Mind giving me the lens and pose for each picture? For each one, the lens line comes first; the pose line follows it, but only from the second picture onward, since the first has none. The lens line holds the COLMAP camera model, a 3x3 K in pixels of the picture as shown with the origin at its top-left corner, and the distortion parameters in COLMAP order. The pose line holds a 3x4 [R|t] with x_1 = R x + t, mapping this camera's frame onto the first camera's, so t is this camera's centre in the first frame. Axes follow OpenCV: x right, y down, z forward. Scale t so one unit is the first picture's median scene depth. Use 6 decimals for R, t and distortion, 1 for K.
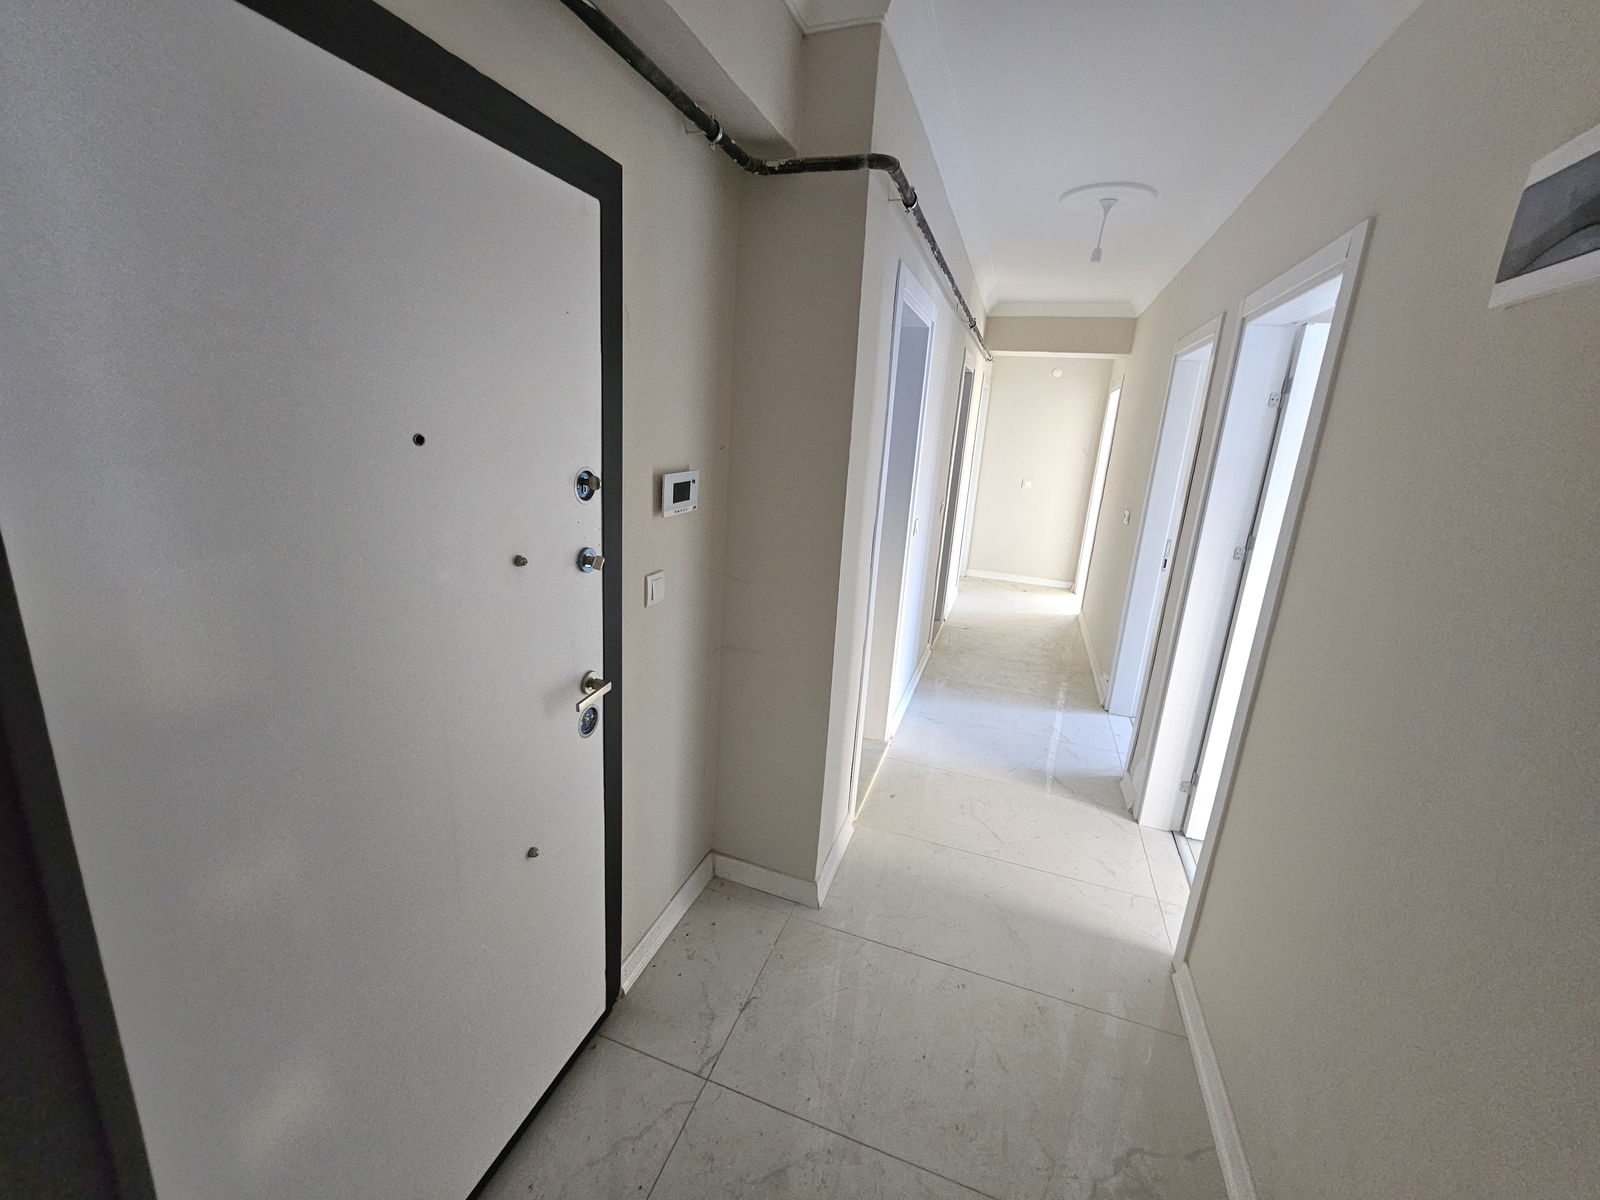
lens RADIAL K [[651.2, 0, 799.1], [0, 651.2, 580.0], [0, 0, 1]] dist [0.002455, 0.000121]
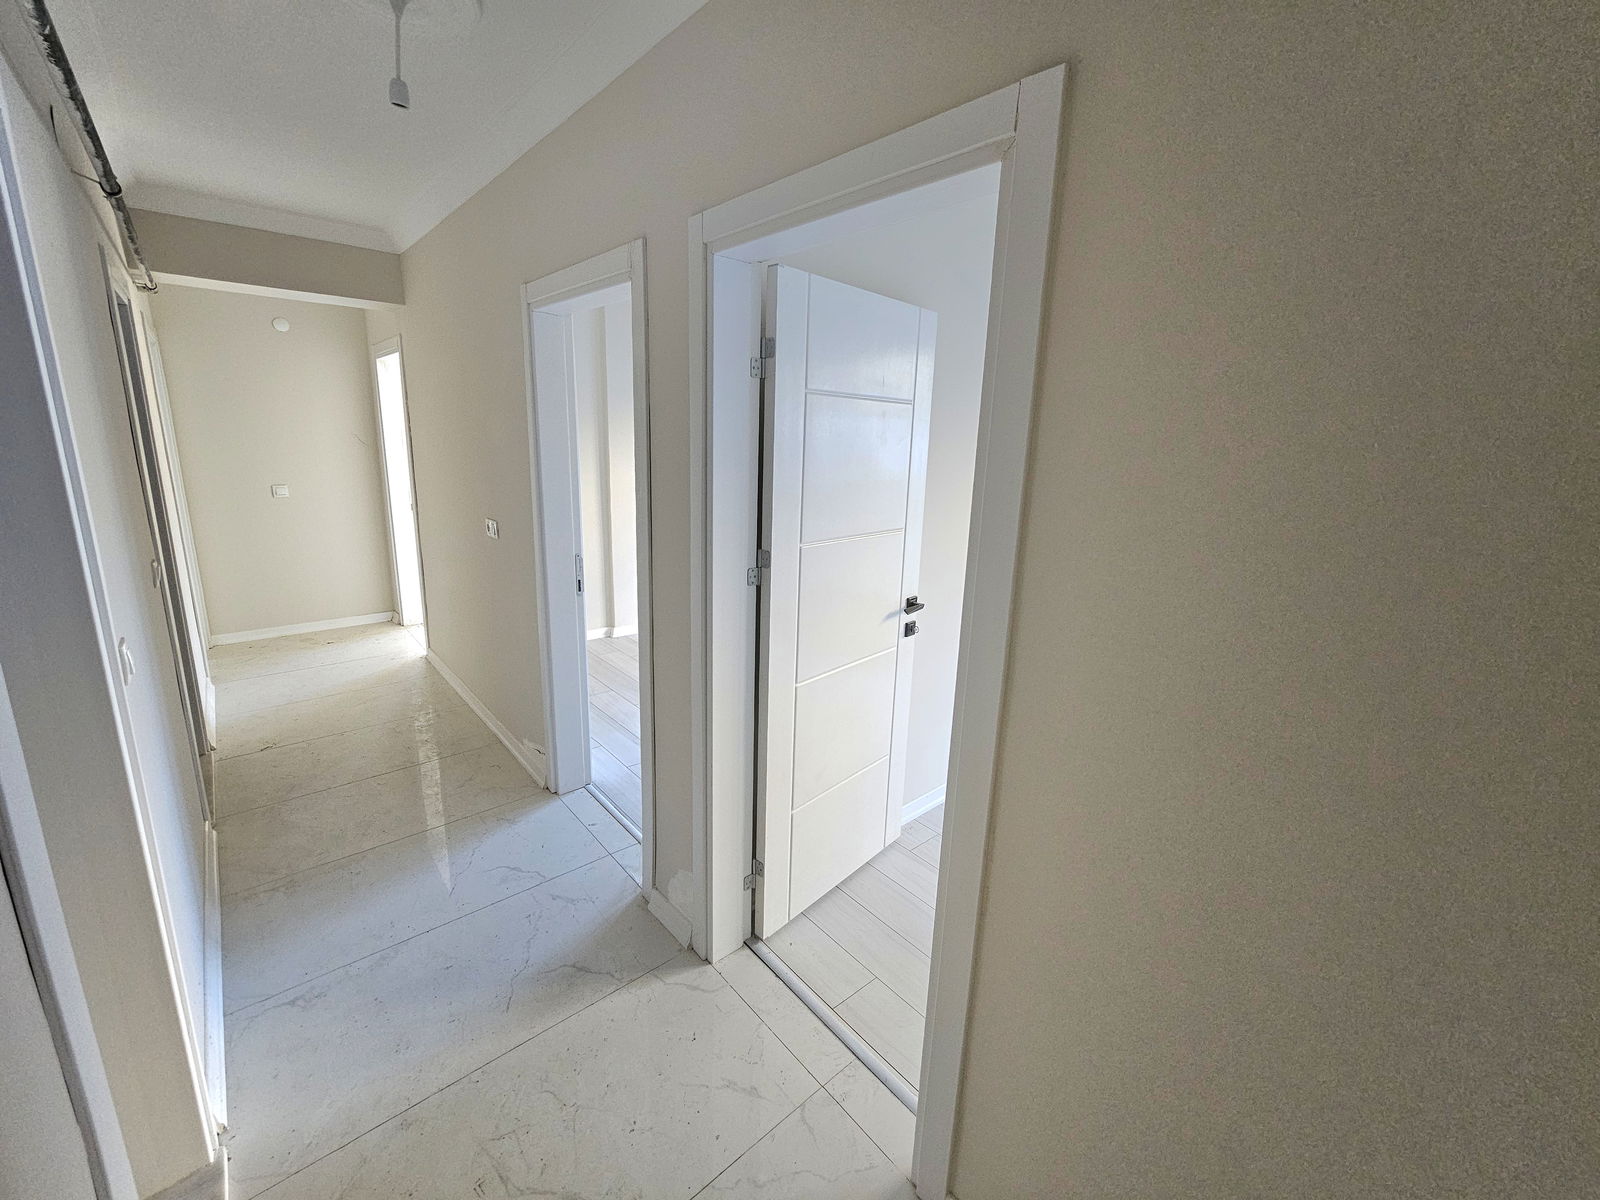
lens RADIAL K [[651.2, 0, 799.1], [0, 651.2, 580.0], [0, 0, 1]] dist [0.002455, 0.000121]
pose [[0.493479, -0.241999, 0.835413, 0.044241], [0.210567, 0.965180, 0.155207, -0.080079], [-0.843884, 0.099319, 0.527253, 0.318269]]
